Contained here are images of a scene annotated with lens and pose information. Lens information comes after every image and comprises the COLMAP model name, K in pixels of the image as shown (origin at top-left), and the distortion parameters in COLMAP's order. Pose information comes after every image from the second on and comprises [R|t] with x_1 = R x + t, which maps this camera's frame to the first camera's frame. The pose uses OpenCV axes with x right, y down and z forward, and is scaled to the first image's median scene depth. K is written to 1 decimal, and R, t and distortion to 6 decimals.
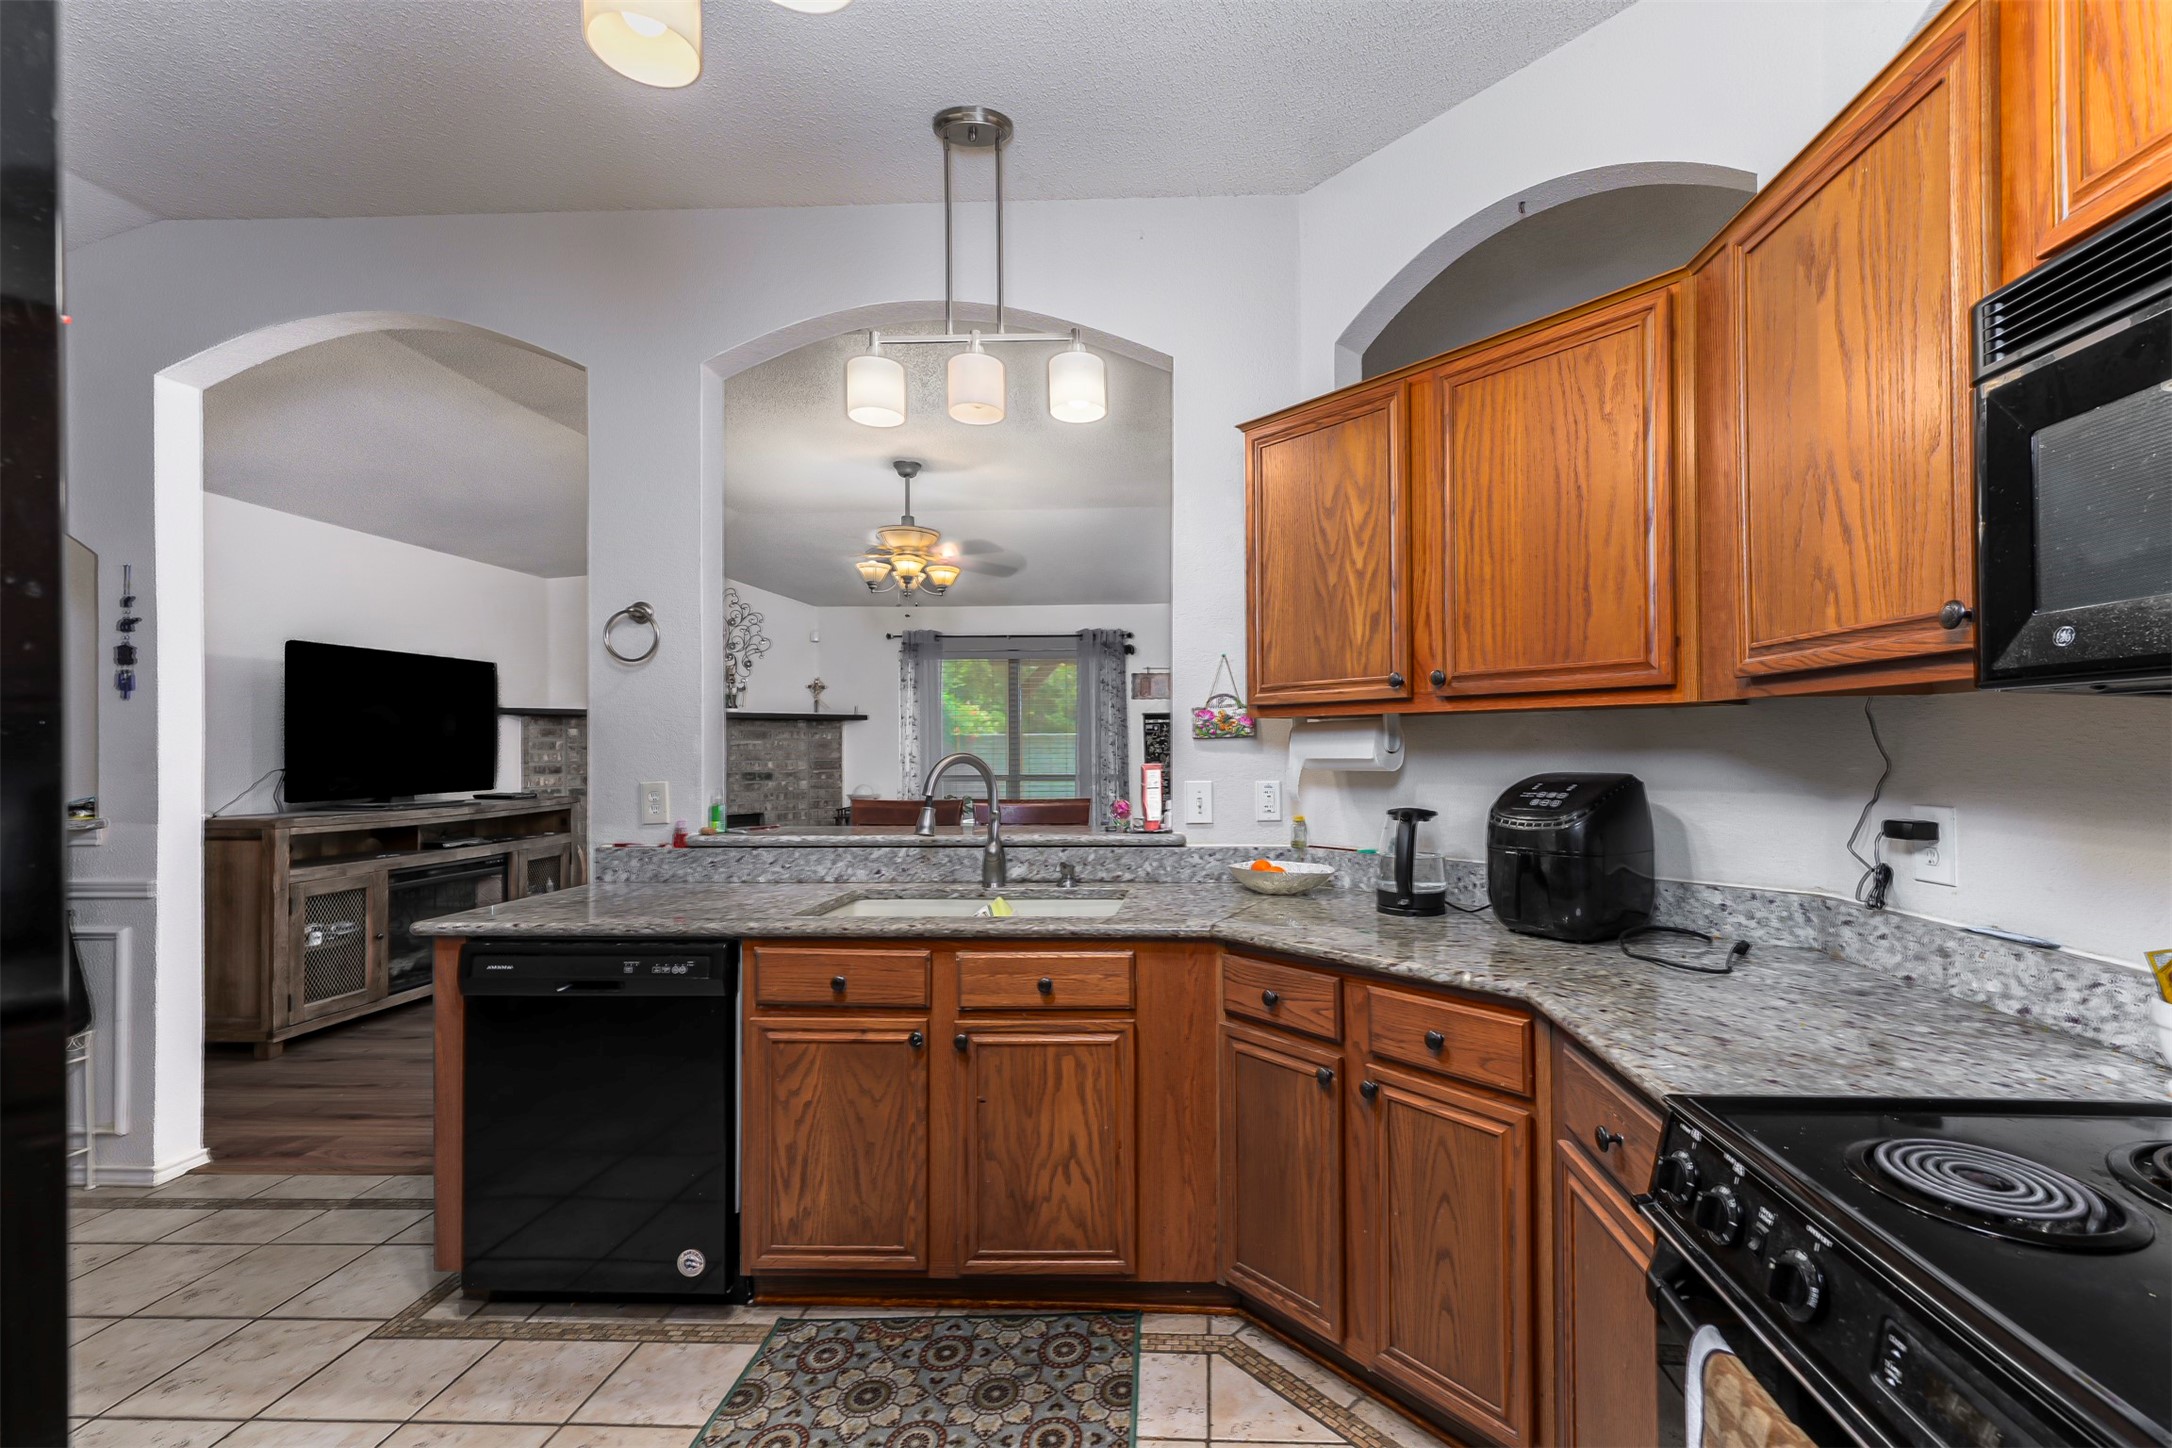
lens RADIAL K [[892.5, 0, 1187.3], [0, 892.5, 744.2], [0, 0, 1]] dist [0.001821, -0.000393]
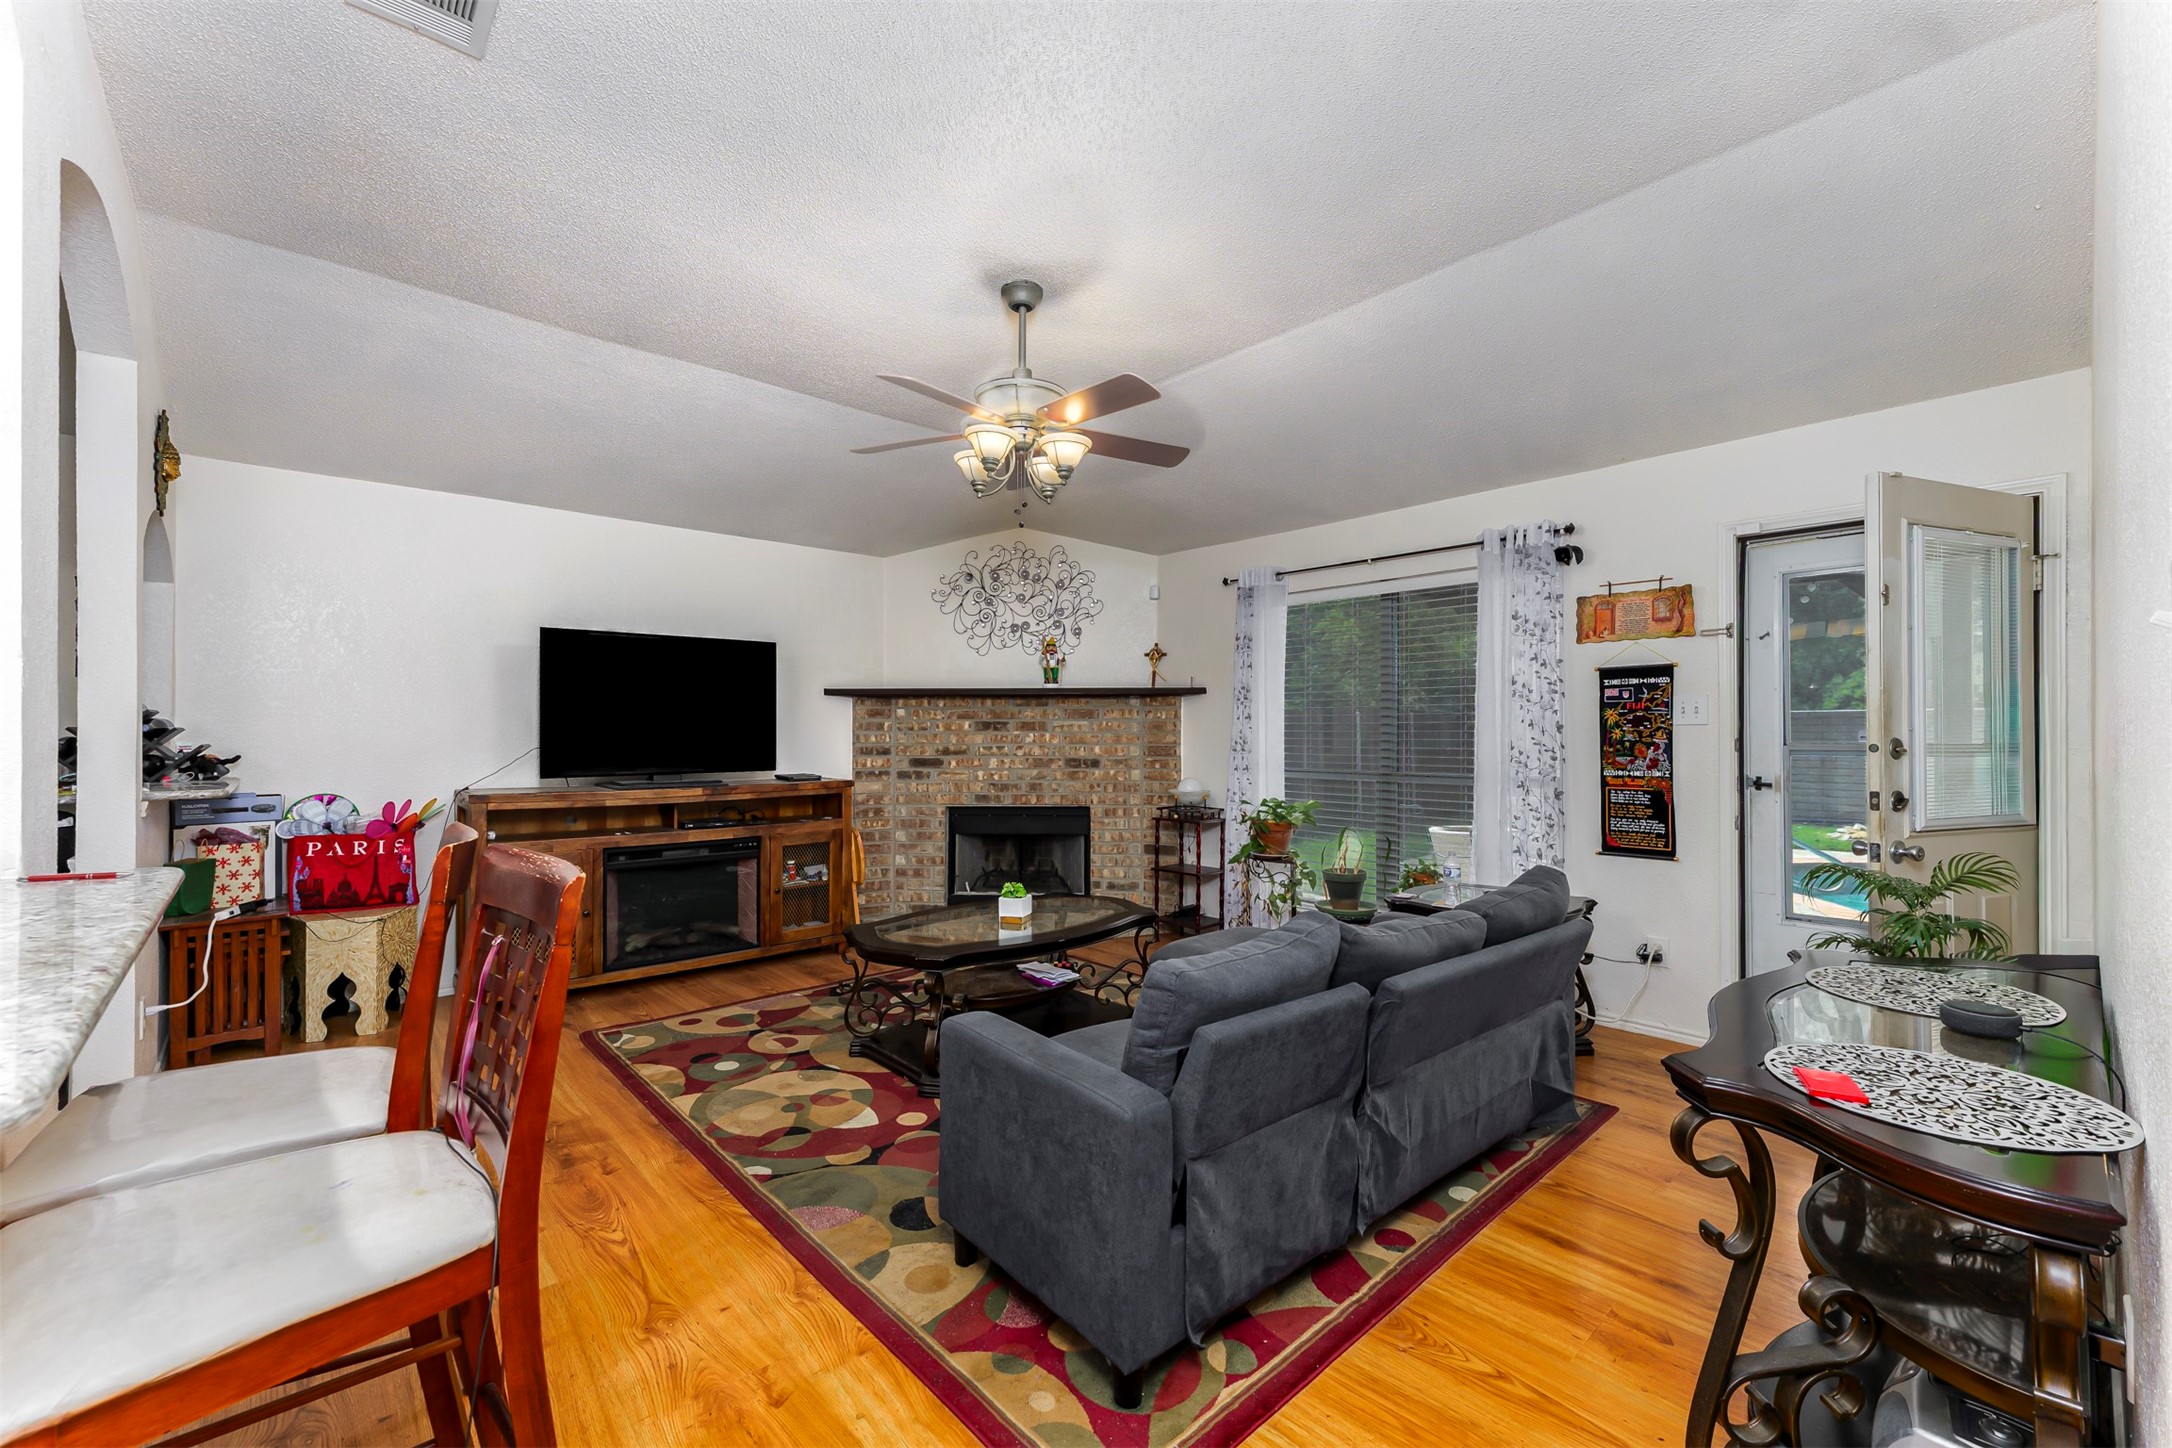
lens RADIAL K [[892.5, 0, 1086.0], [0, 892.5, 725.0], [0, 0, 1]] dist [0.001821, -0.000393]
pose [[0.691369, -0.000280, -0.722502, 0.155231], [-0.000427, 1.000000, -0.000797, 0.000646], [0.722502, 0.000860, 0.691368, 0.480364]]
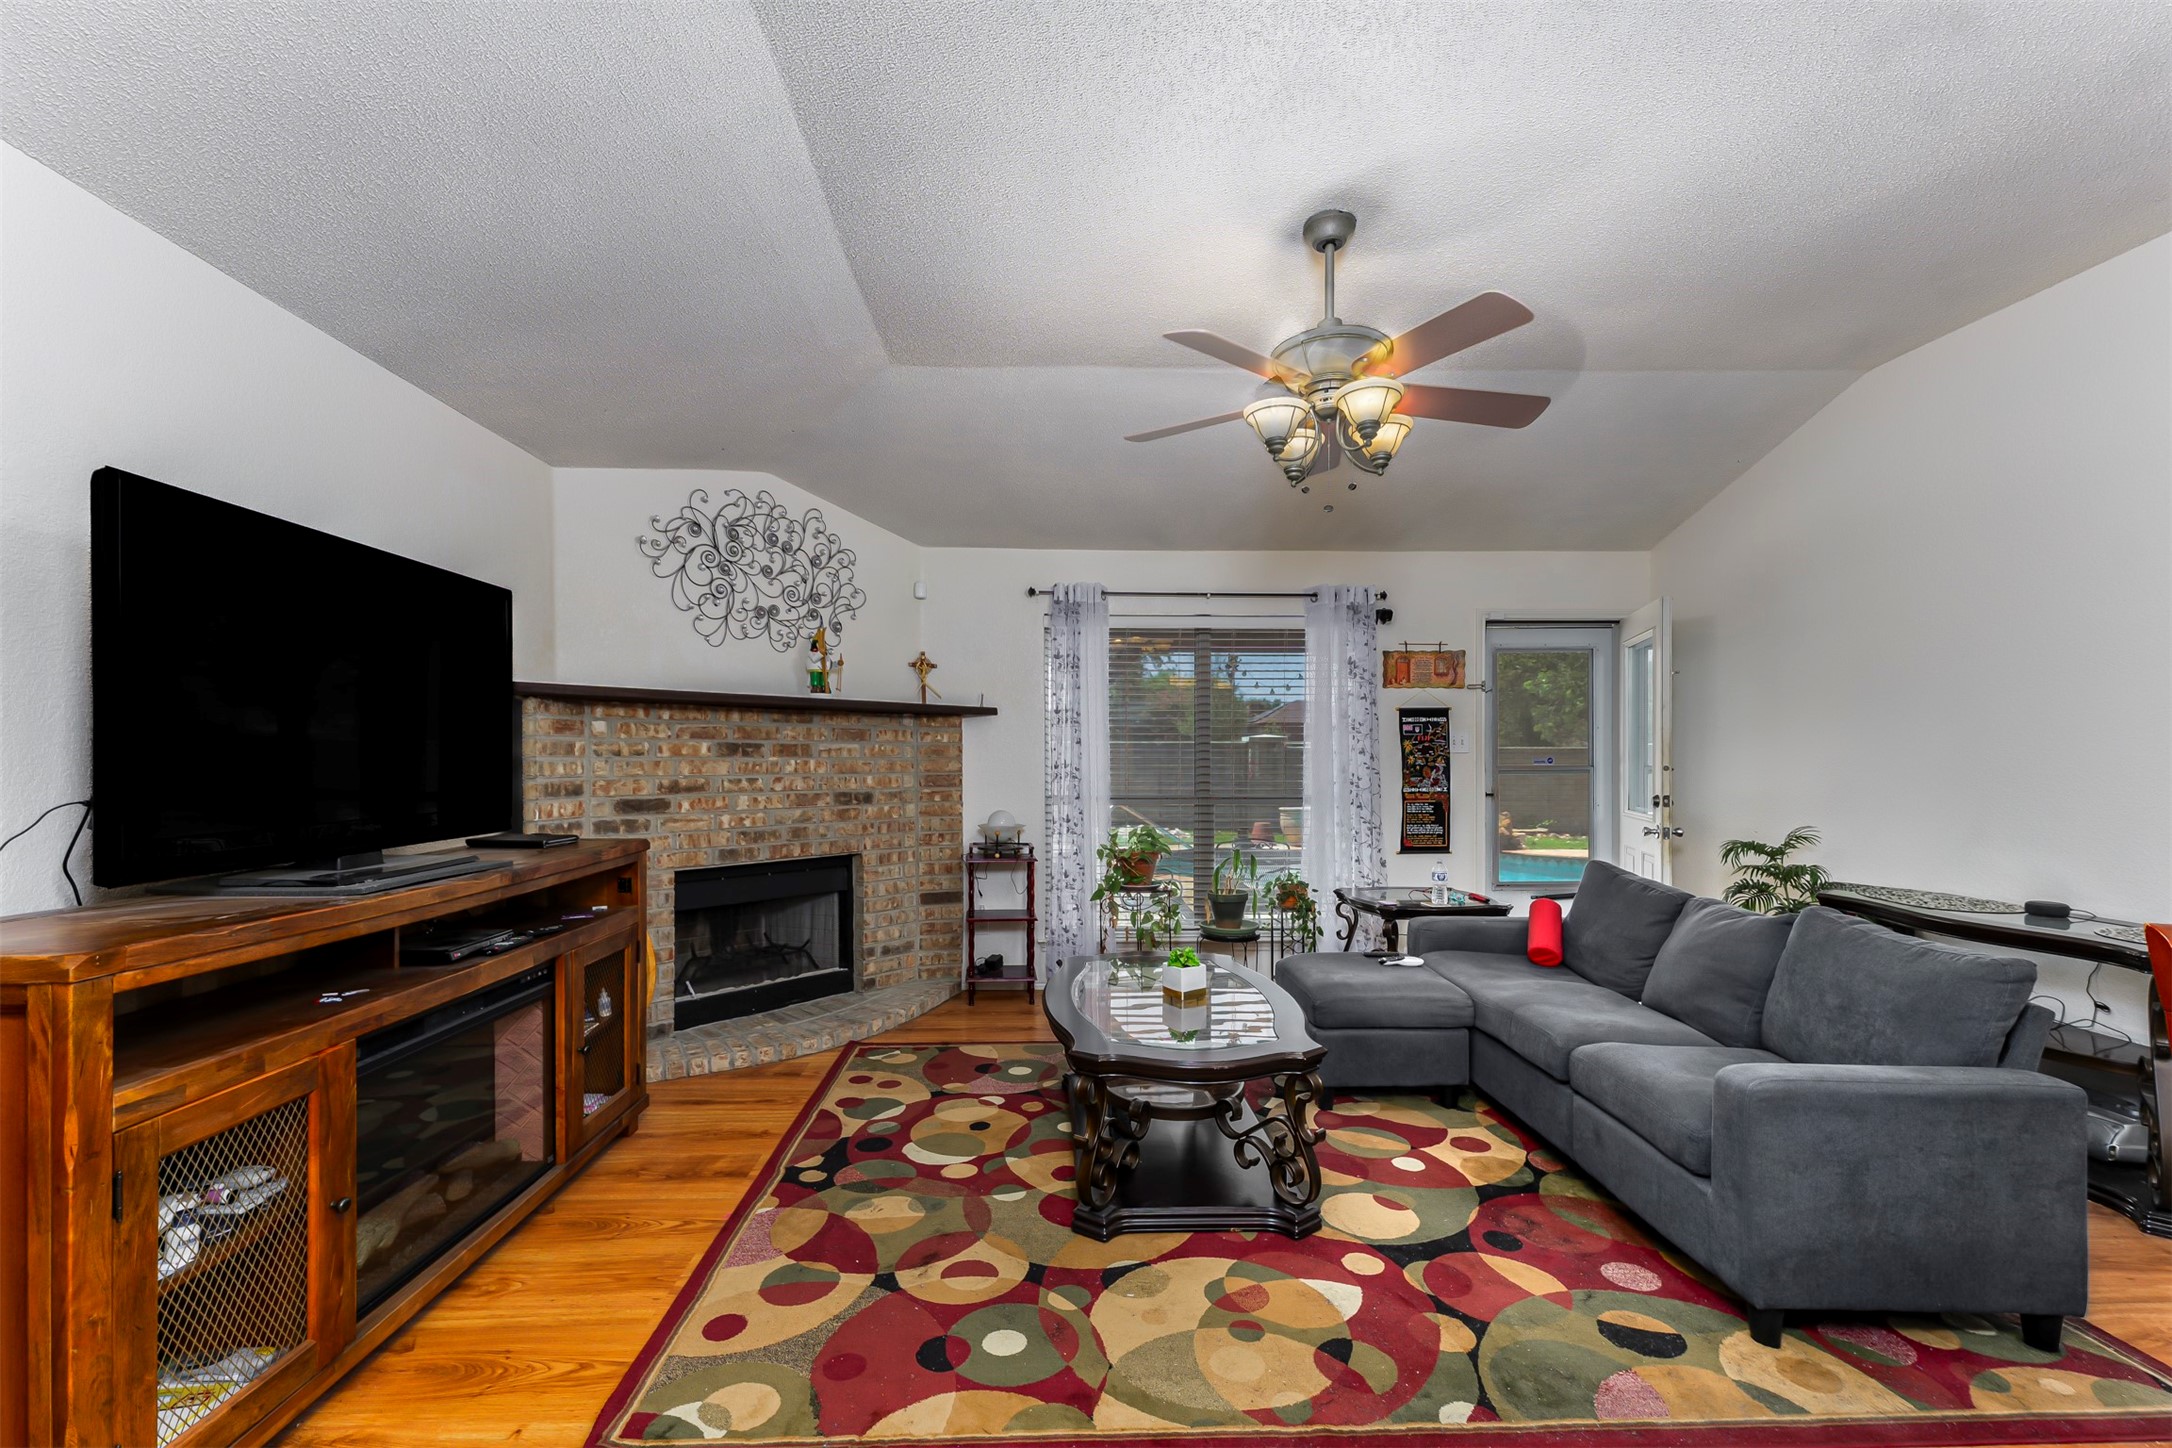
lens RADIAL K [[892.5, 0, 1101.0], [0, 892.5, 763.1], [0, 0, 1]] dist [0.001821, -0.000393]
pose [[0.998213, 0.005431, 0.059517, -0.391630], [-0.006049, 0.999930, 0.010204, 0.002838], [-0.059457, -0.010545, 0.998175, 0.385590]]
